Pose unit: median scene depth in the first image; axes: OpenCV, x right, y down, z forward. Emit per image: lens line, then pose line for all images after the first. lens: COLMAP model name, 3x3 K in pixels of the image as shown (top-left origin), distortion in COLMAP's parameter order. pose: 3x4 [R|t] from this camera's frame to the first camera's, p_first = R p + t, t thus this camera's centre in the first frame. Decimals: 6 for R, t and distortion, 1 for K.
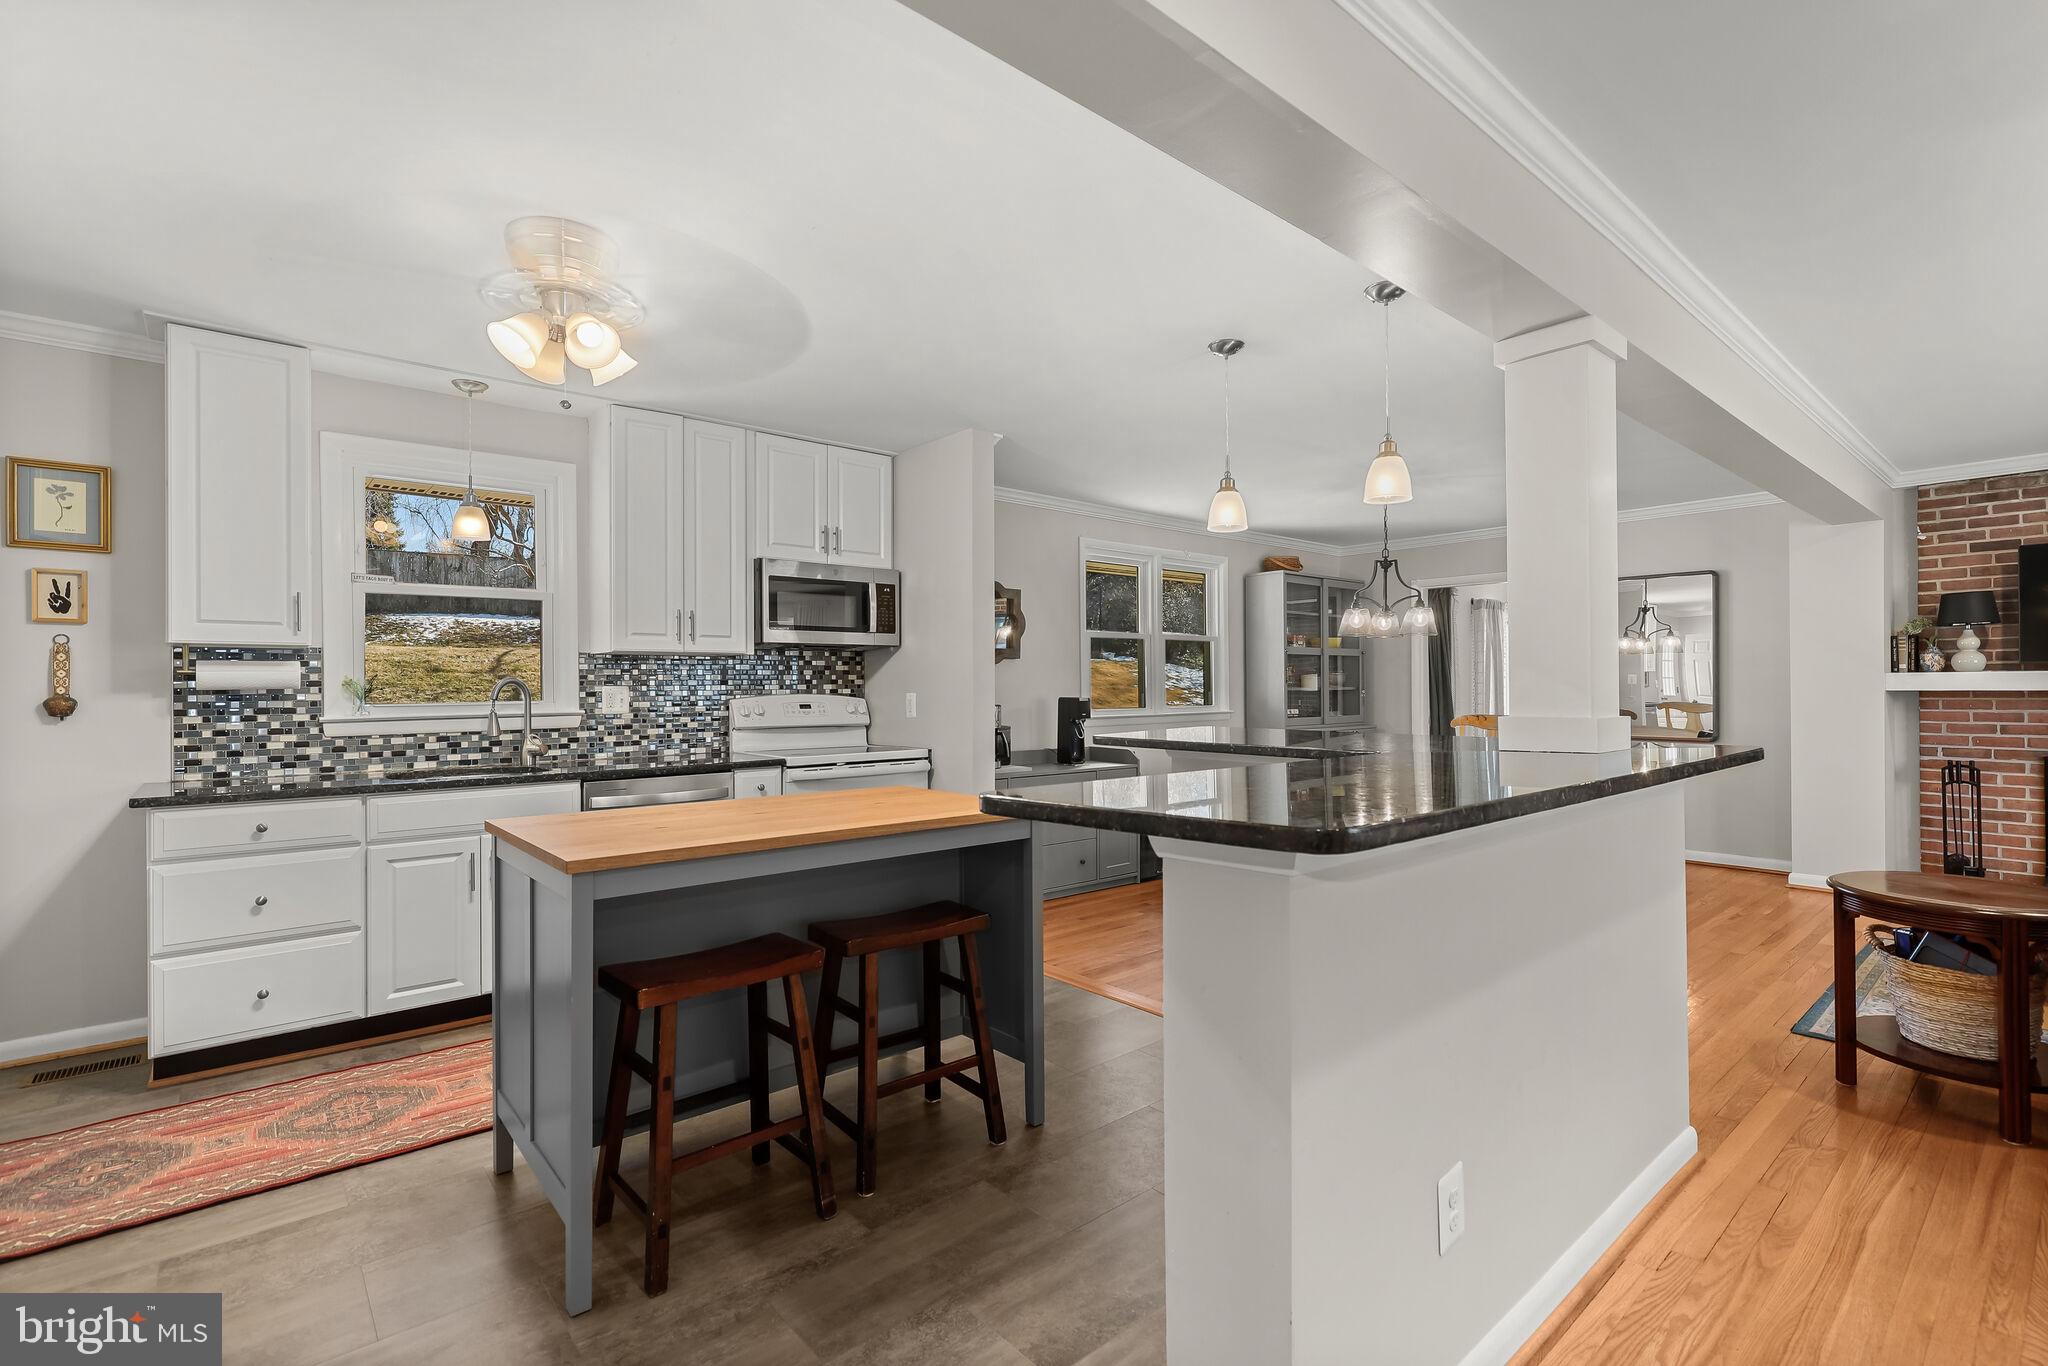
lens RADIAL K [[931.6, 0, 1026.0], [0, 931.6, 686.8], [0, 0, 1]] dist [0.001032, 0.001014]
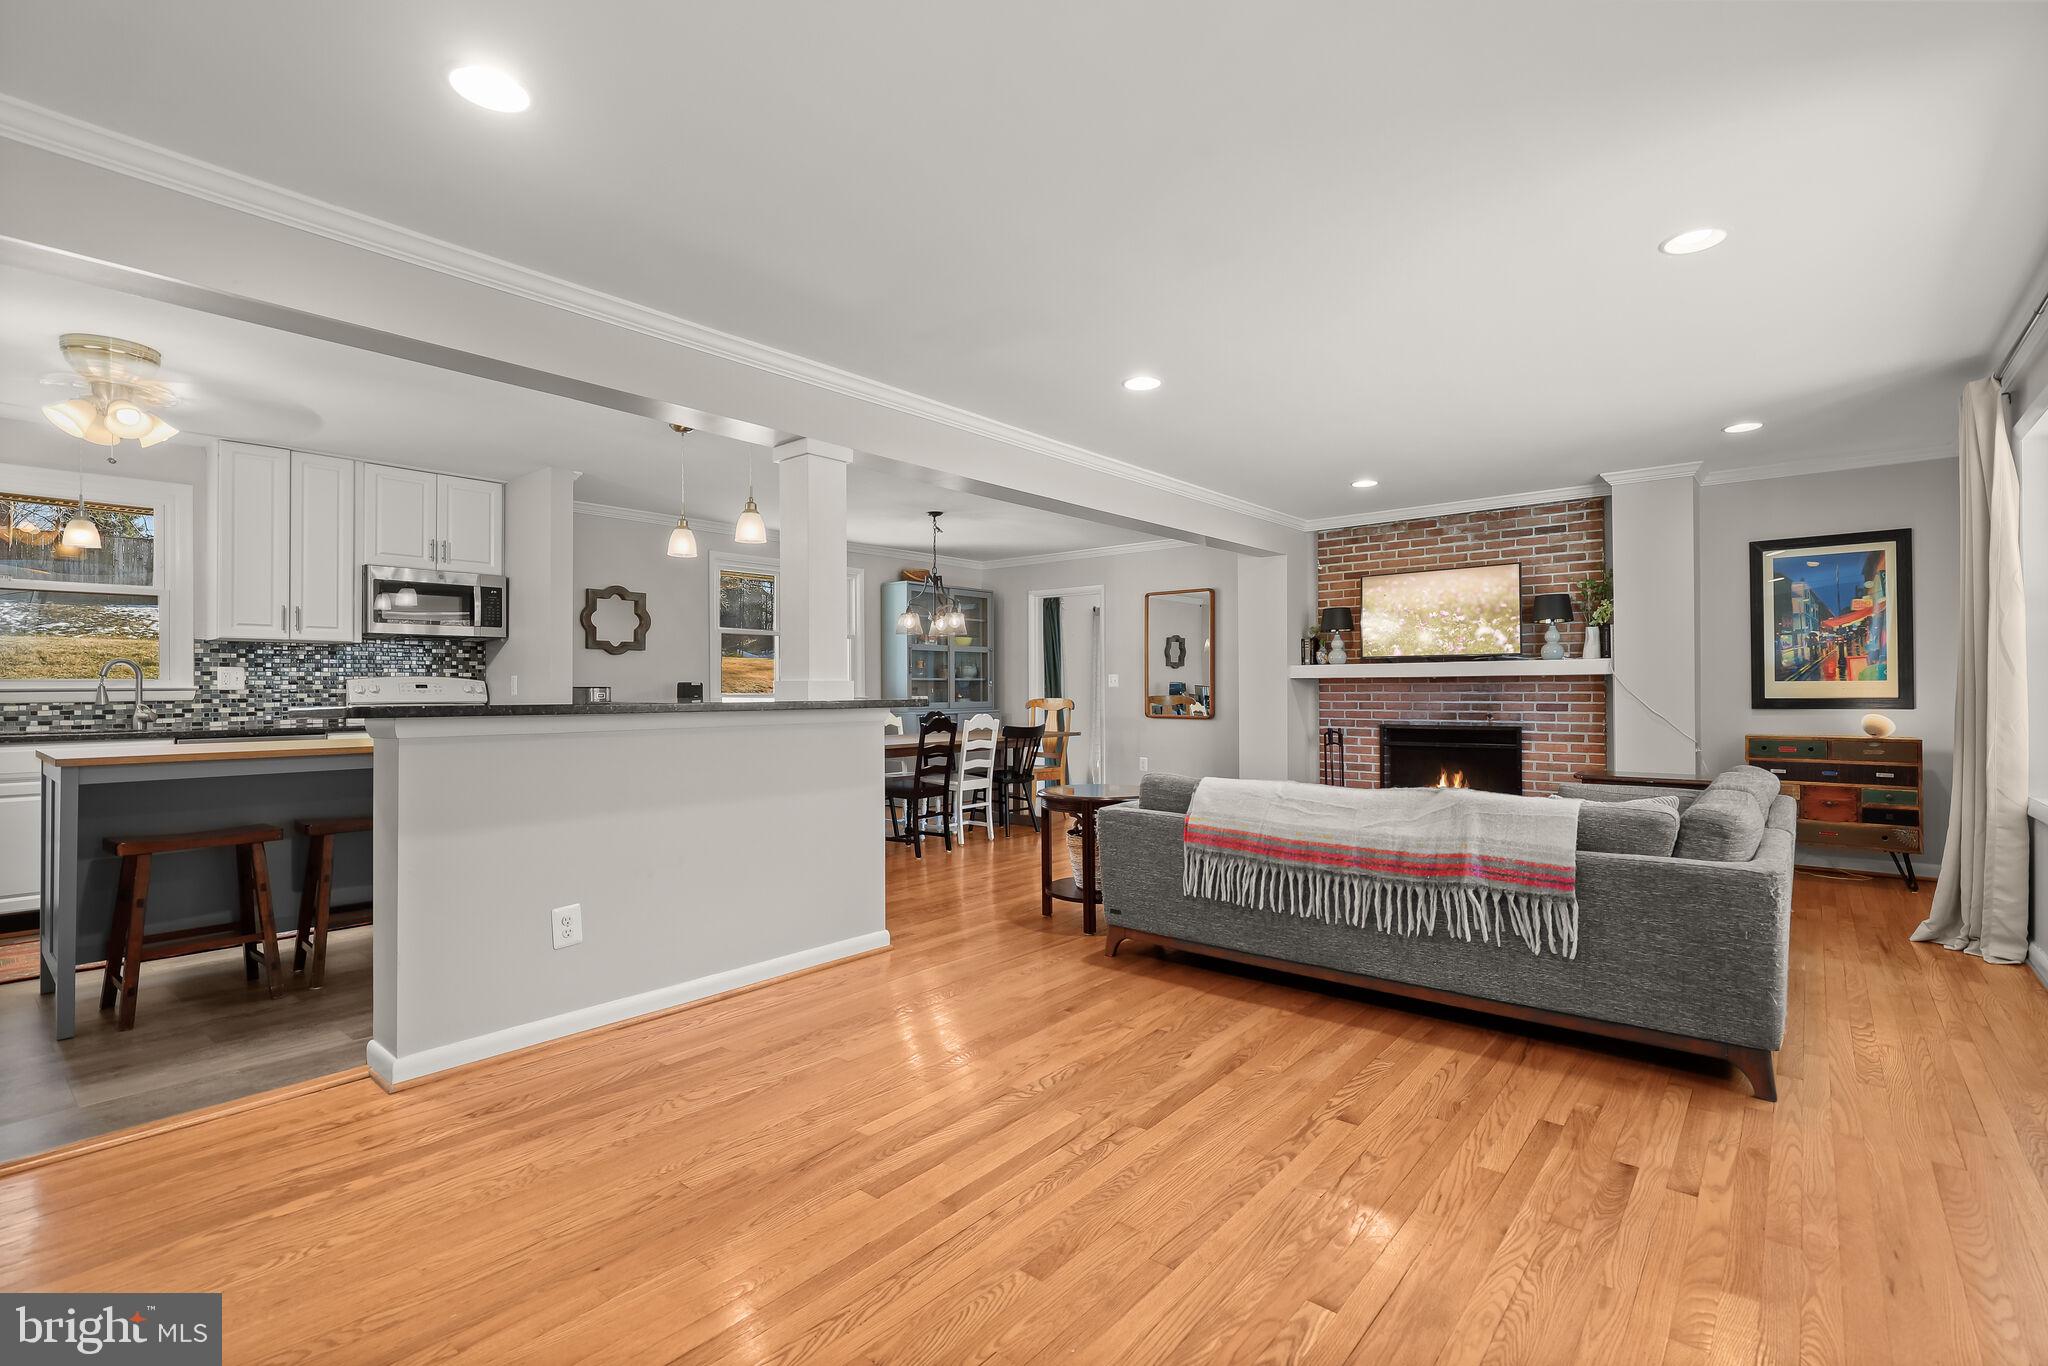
lens RADIAL K [[931.6, 0, 1026.7], [0, 931.6, 686.0], [0, 0, 1]] dist [0.001032, 0.001014]
pose [[0.987249, 0.002337, 0.159165, 0.399977], [-0.001709, 0.999990, -0.004082, 0.027639], [-0.159173, 0.003758, 0.987244, -0.378241]]
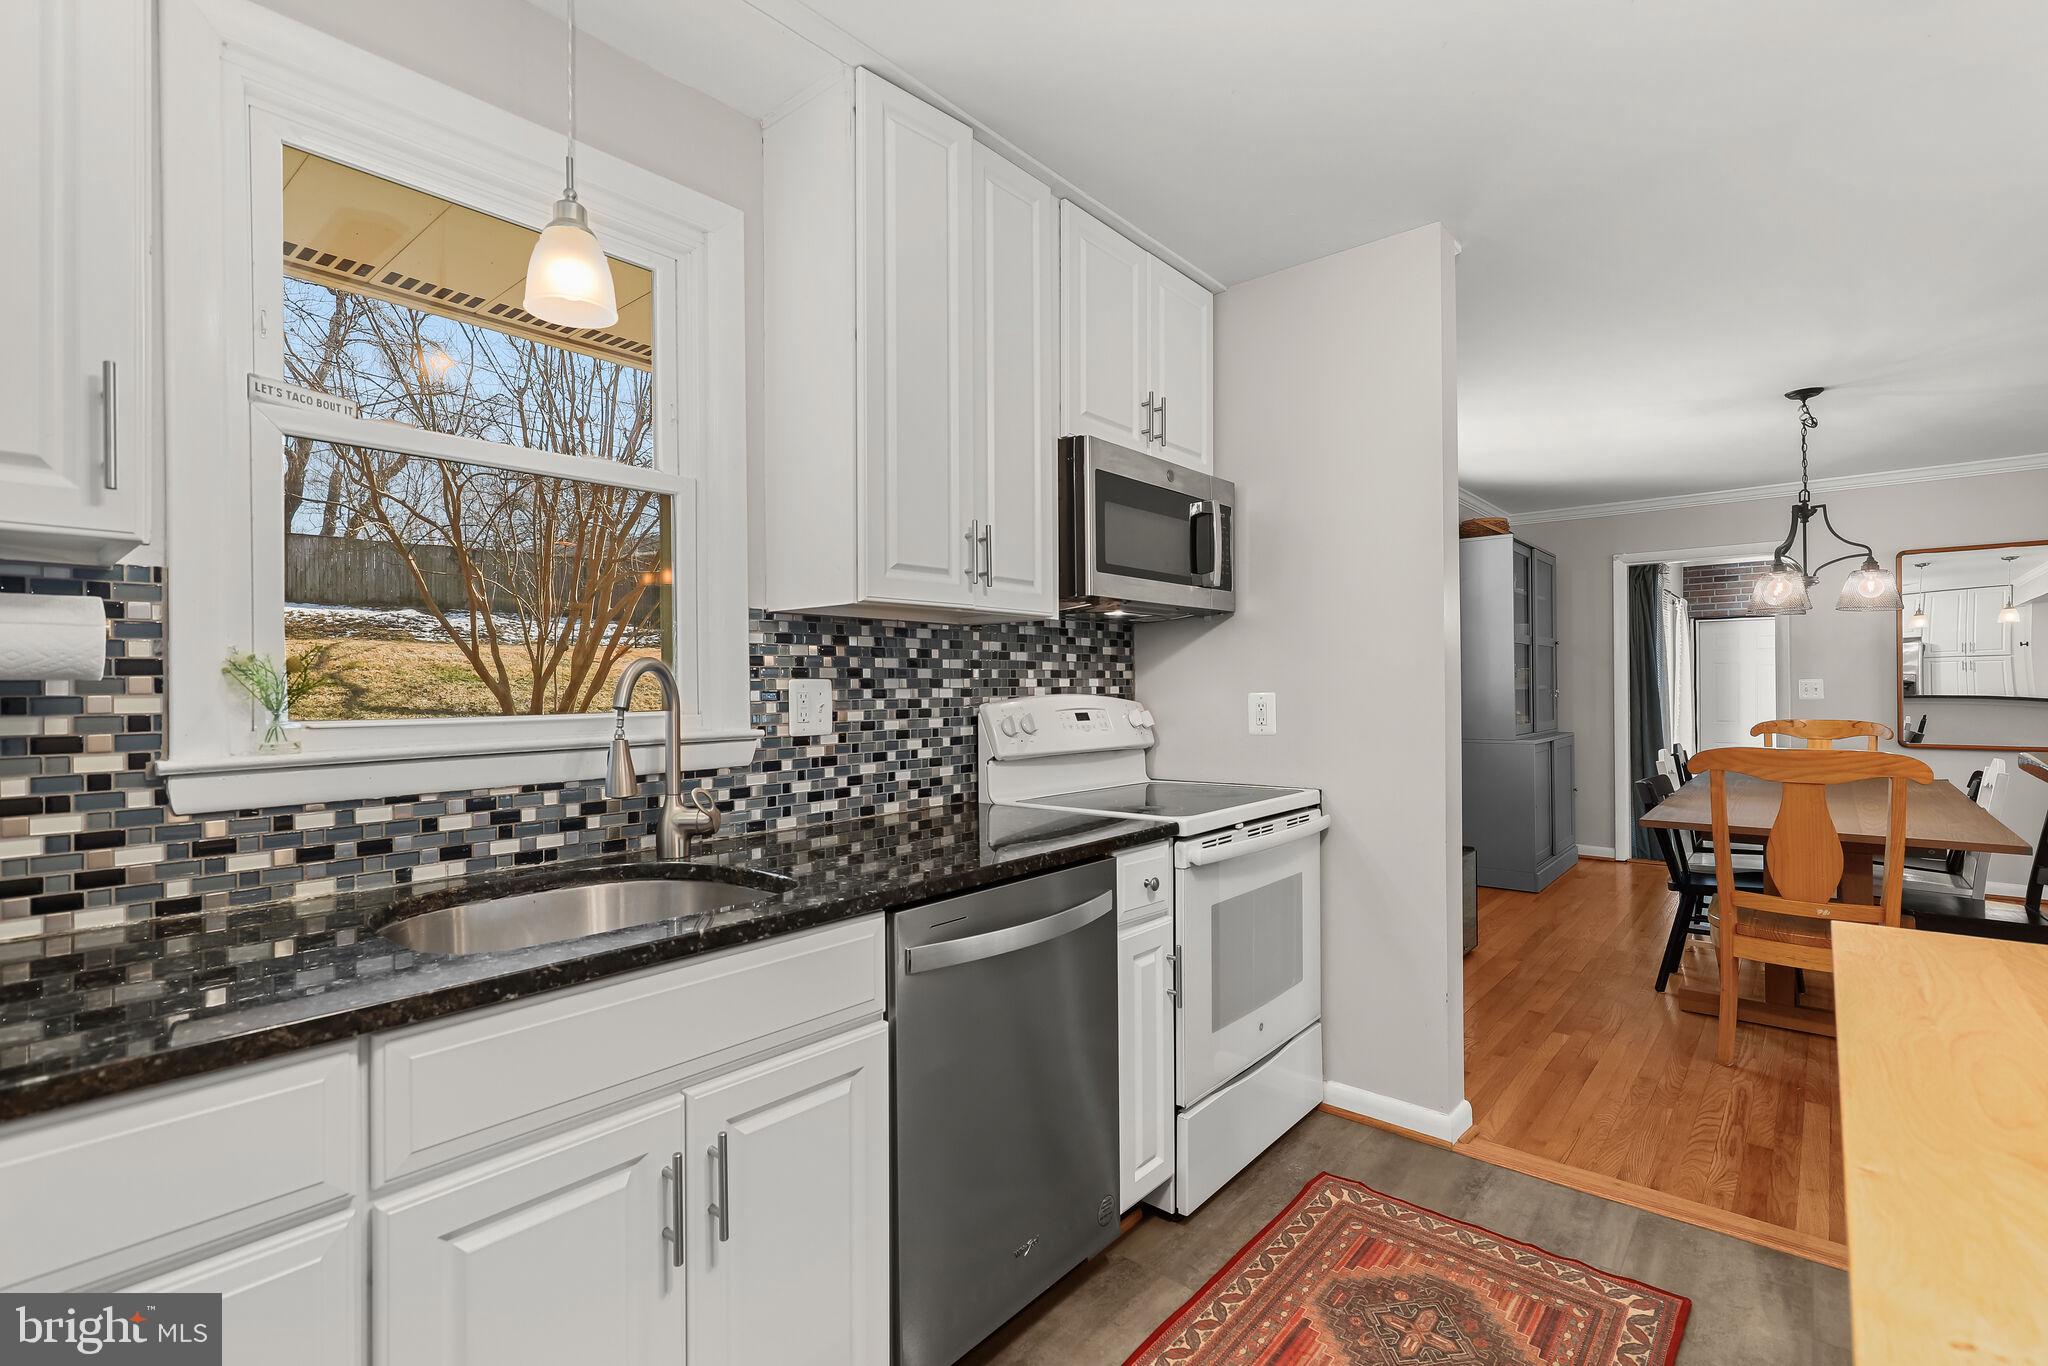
lens RADIAL K [[931.6, 0, 1023.8], [0, 931.6, 687.3], [0, 0, 1]] dist [0.001032, 0.001014]
pose [[0.987830, -0.001361, 0.155532, -0.410884], [0.001657, 0.999997, -0.001778, 0.004800], [-0.155530, 0.002014, 0.987829, 0.504097]]
